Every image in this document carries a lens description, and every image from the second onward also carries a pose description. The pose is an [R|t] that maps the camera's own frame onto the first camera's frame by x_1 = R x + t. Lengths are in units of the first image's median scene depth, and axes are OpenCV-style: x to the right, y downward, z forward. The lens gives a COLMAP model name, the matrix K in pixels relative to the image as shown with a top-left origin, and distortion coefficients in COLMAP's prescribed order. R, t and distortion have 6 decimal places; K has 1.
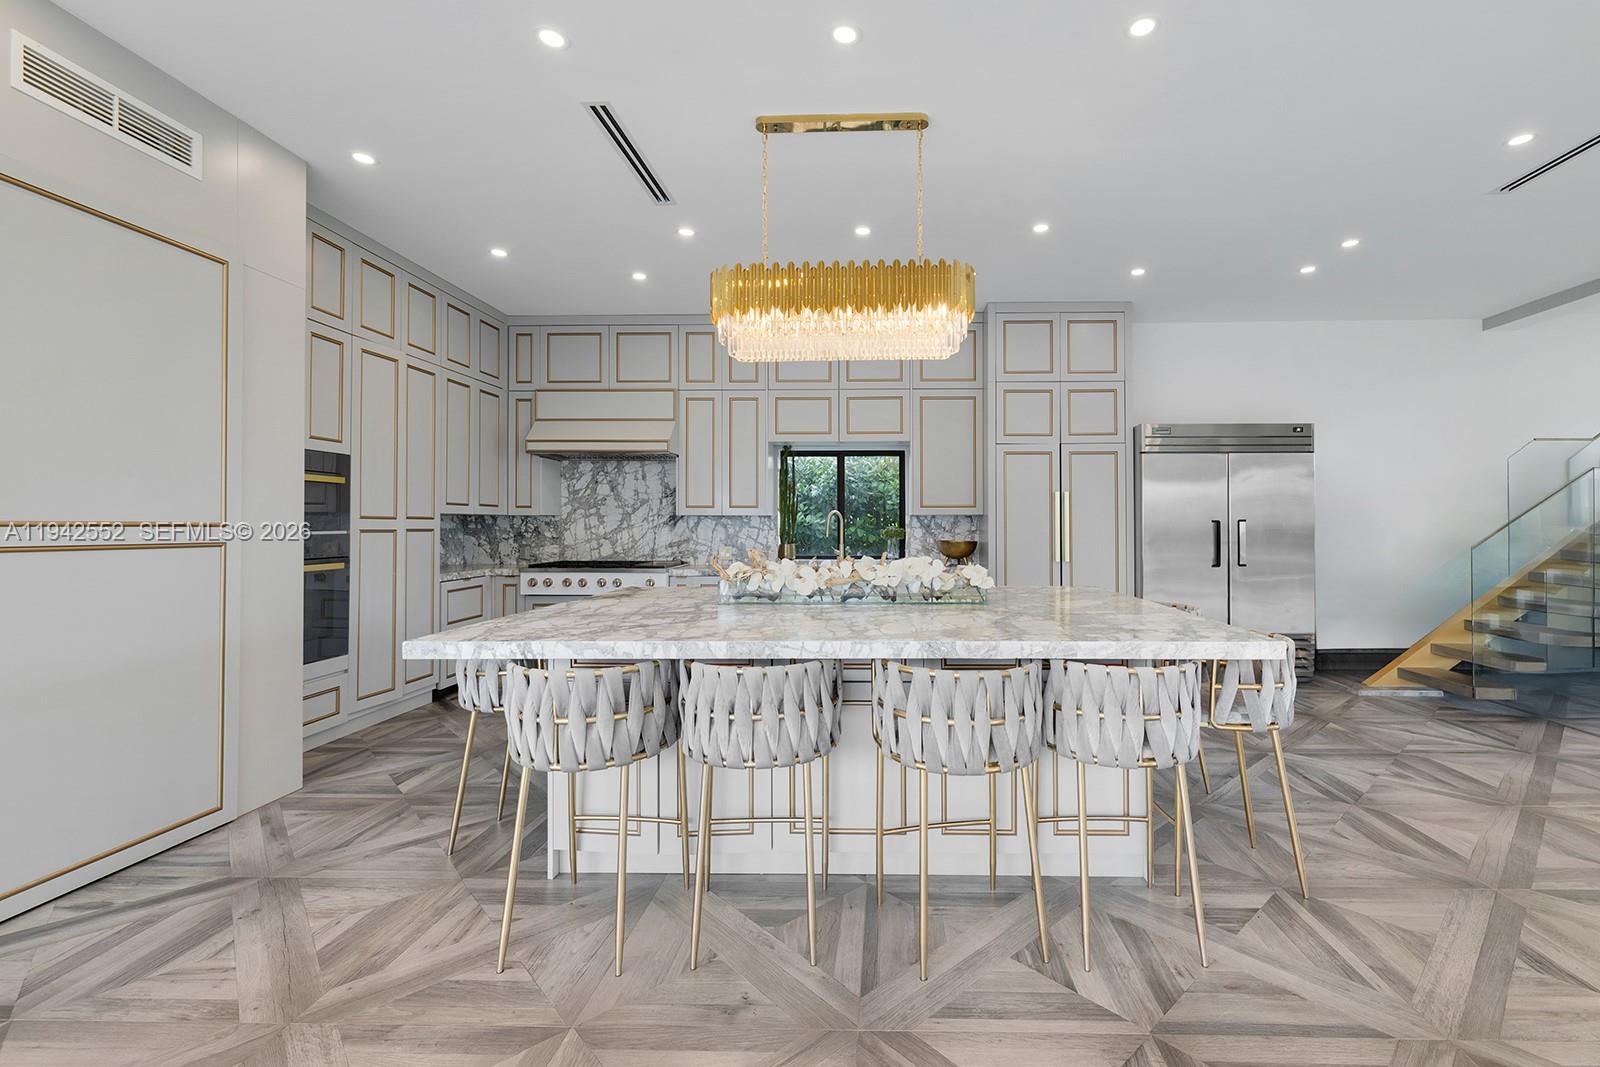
lens RADIAL K [[729.9, 0, 856.8], [0, 729.9, 515.0], [0, 0, 1]] dist [0.001332, 0.000322]
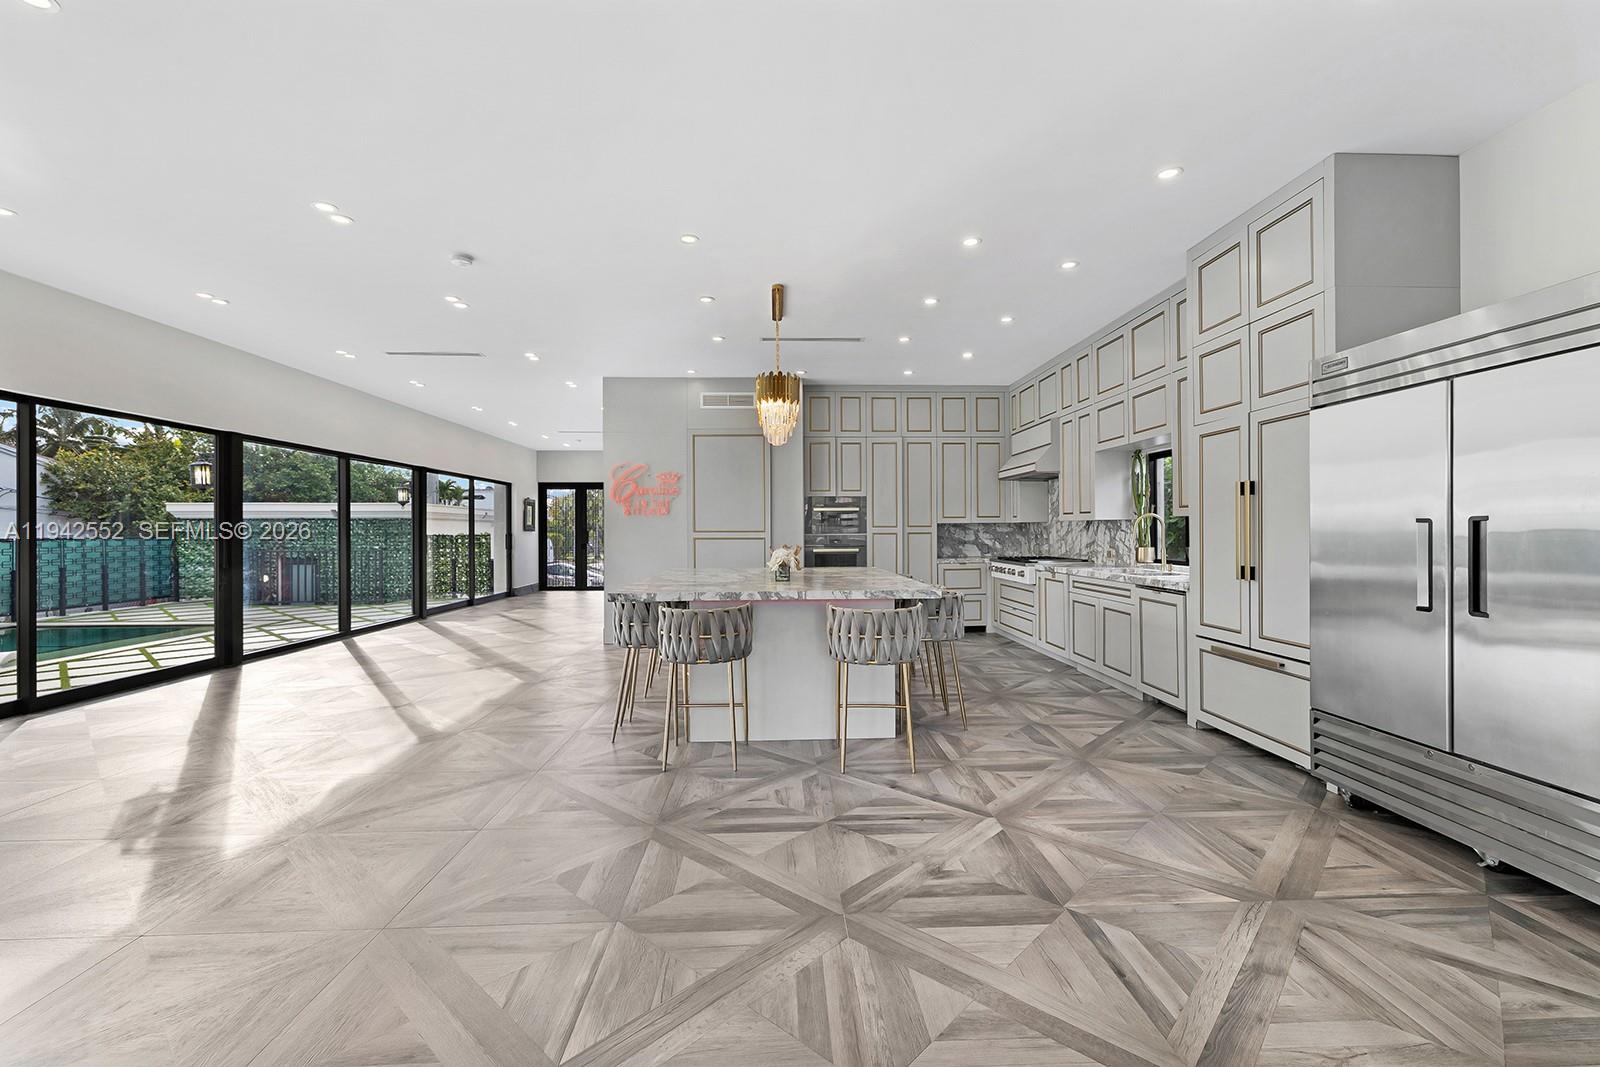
lens RADIAL K [[688.0, 0, 799.7], [0, 688.0, 532.5], [0, 0, 1]] dist [-0.001035, 0.000806]
pose [[0.051490, 0.003421, -0.998668, 0.943591], [0.021469, 0.999759, 0.004532, 0.005165], [0.998443, -0.021674, 0.051404, 0.549263]]
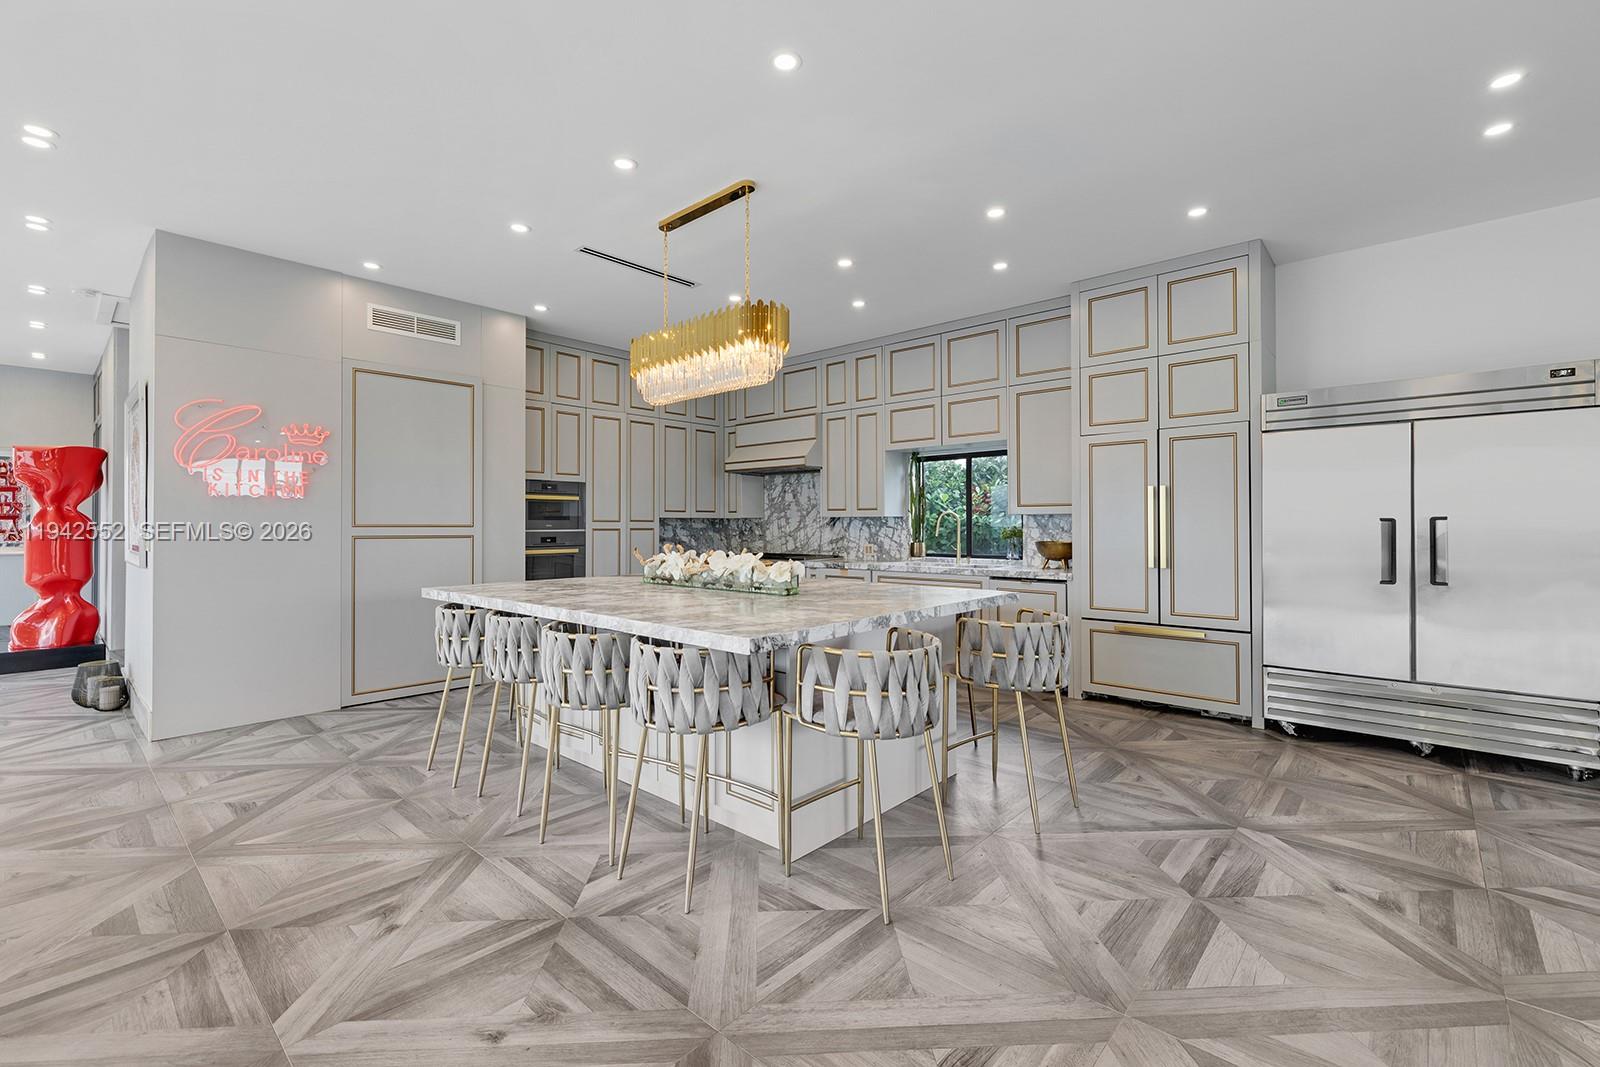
lens RADIAL K [[688.0, 0, 781.6], [0, 688.0, 521.3], [0, 0, 1]] dist [-0.001035, 0.000806]
pose [[0.747307, -0.004302, -0.664465, 0.495990], [0.011105, 0.999920, 0.006016, -0.000498], [0.664386, -0.011875, 0.747295, 0.113803]]
